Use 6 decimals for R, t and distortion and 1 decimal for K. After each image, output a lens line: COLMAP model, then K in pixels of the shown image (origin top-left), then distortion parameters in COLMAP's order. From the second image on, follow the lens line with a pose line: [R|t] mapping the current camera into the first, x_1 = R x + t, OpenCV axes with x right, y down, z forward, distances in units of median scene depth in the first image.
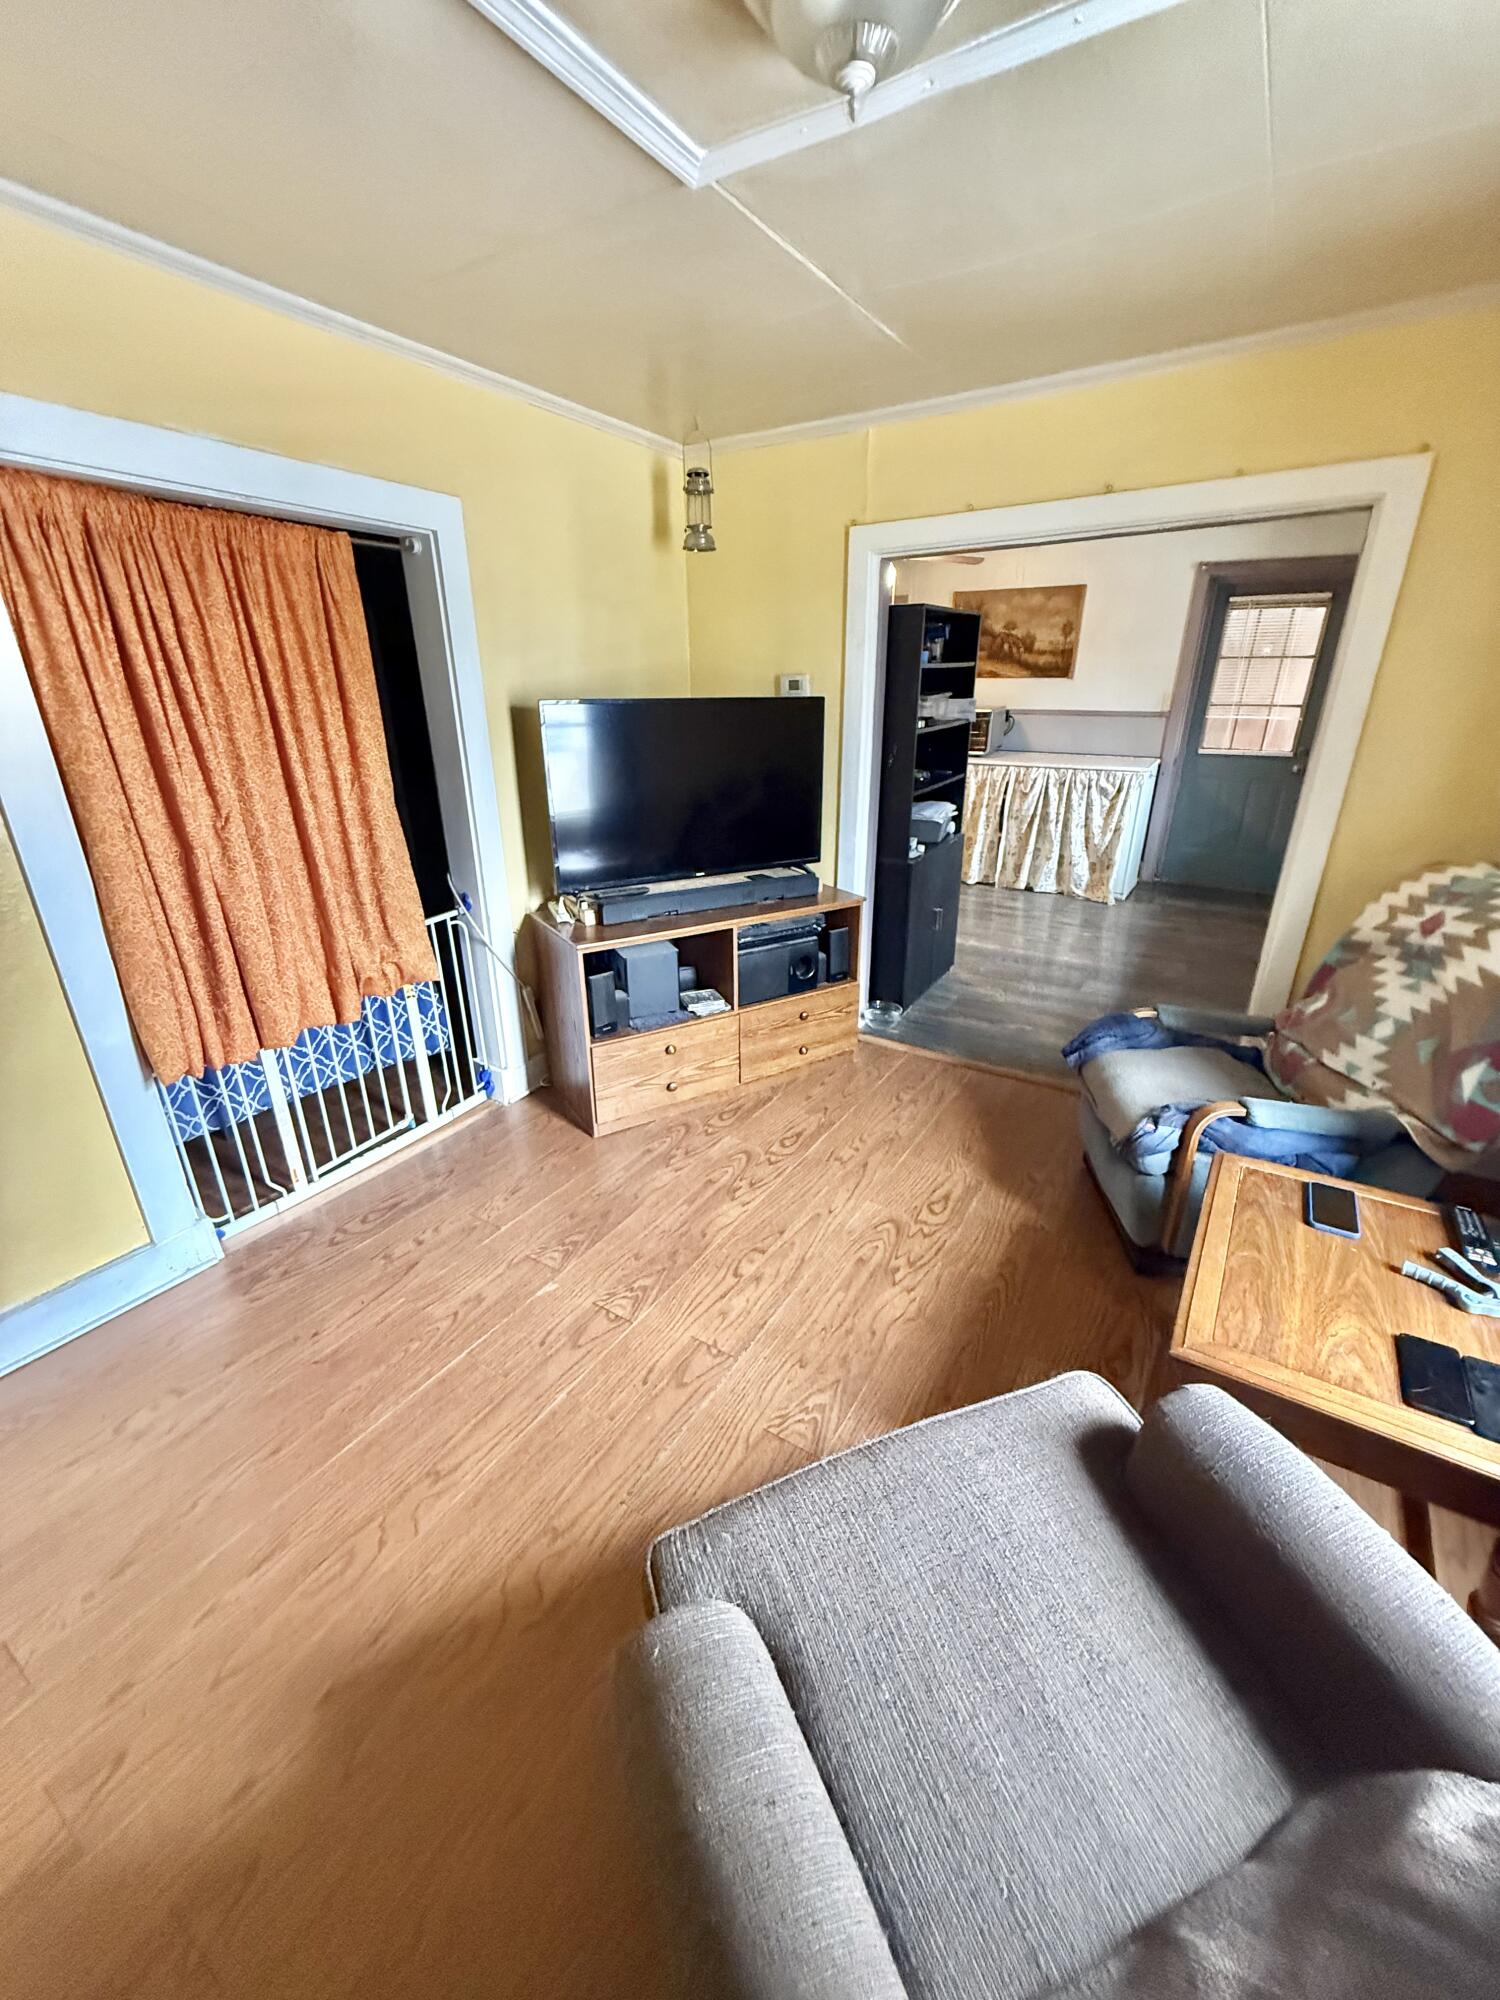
lens RADIAL K [[795.7, 0, 754.5], [0, 795.7, 997.2], [0, 0, 1]] dist [0.000294, 0.000036]
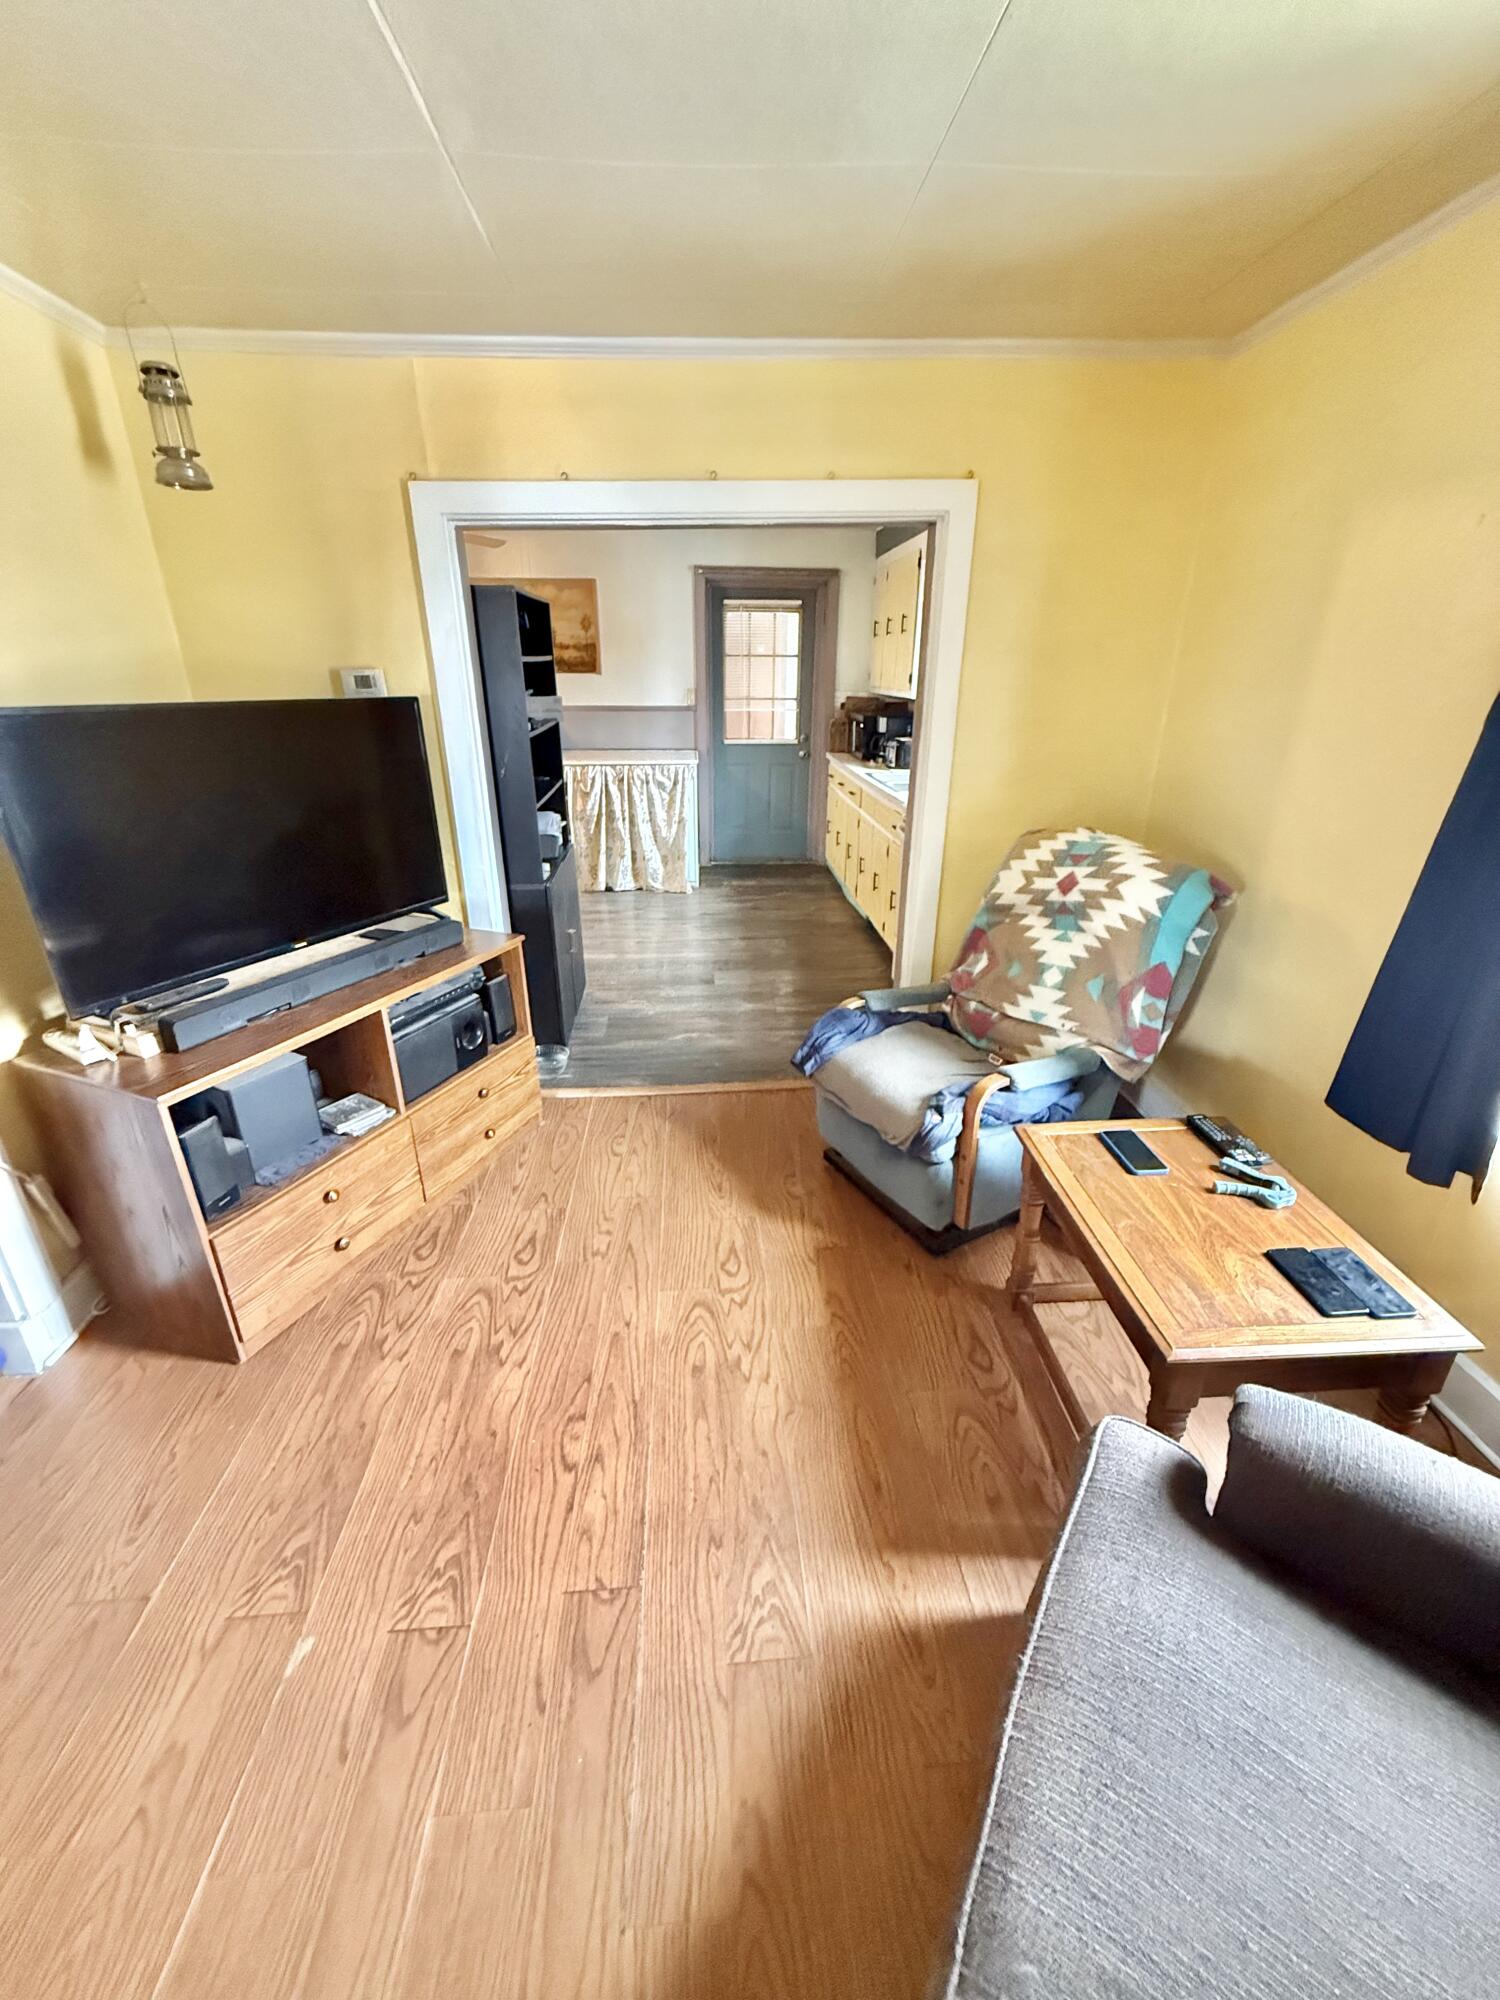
lens RADIAL K [[795.7, 0, 754.5], [0, 795.7, 997.2], [0, 0, 1]] dist [0.000294, 0.000036]
pose [[0.810535, -0.216990, 0.544011, -0.146624], [0.213790, 0.974360, 0.070112, -0.075976], [-0.545277, 0.059476, 0.836143, 0.187876]]
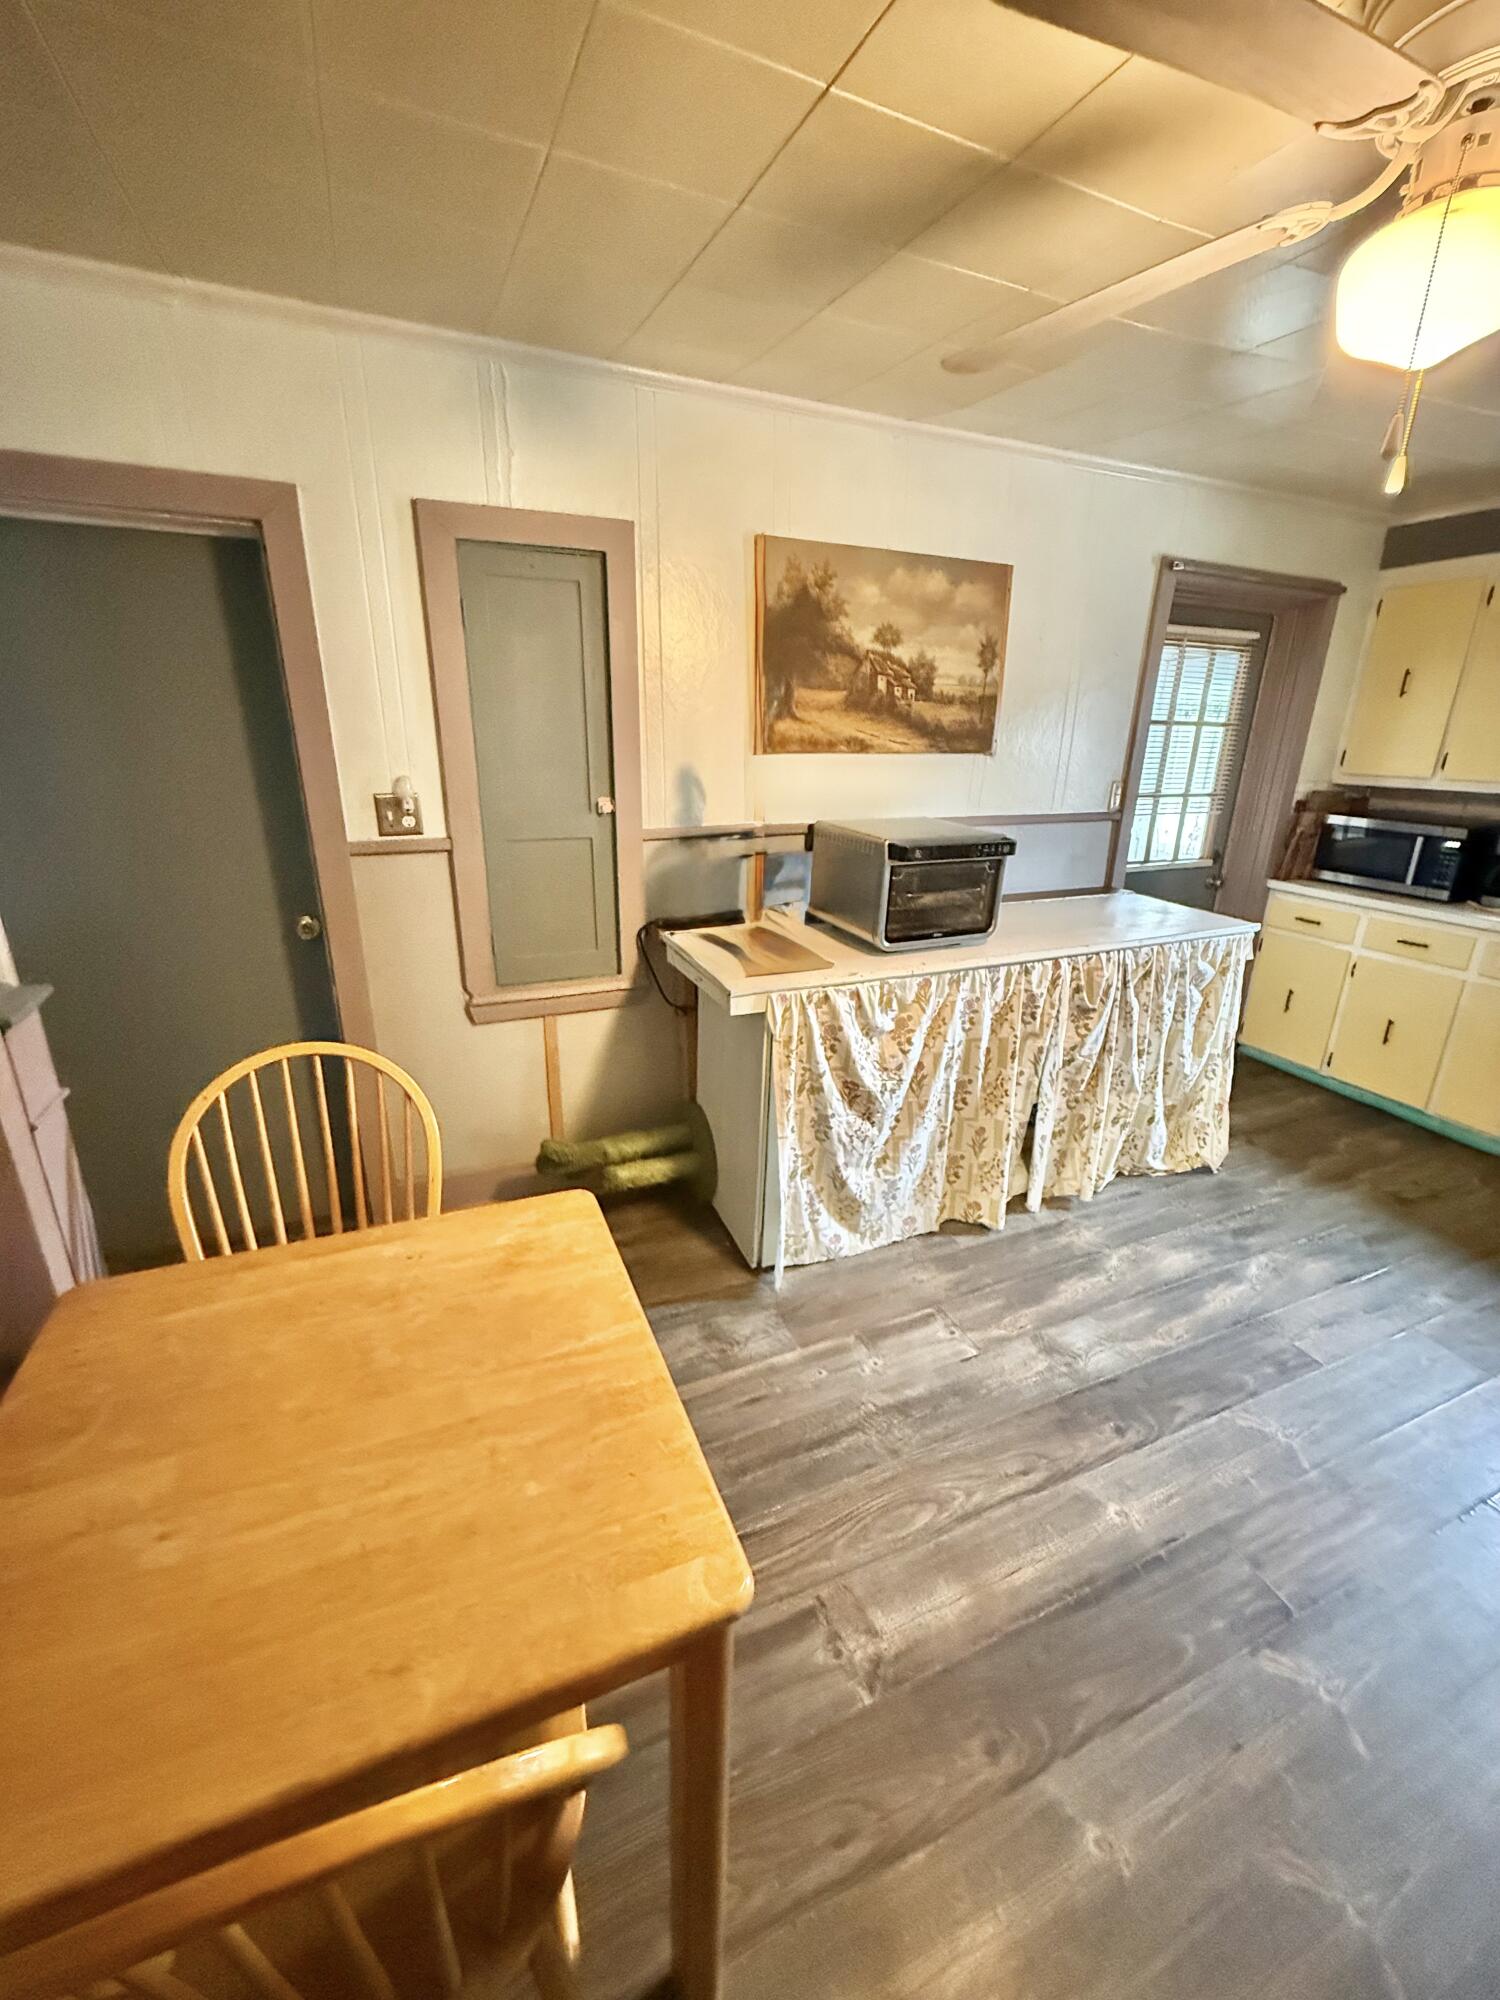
lens RADIAL K [[795.7, 0, 754.5], [0, 795.7, 997.2], [0, 0, 1]] dist [0.000294, 0.000036]
pose [[0.569076, -0.246721, 0.784399, -0.227614], [0.295326, 0.951603, 0.085055, -0.704575], [-0.767421, 0.183251, 0.614397, 1.720921]]
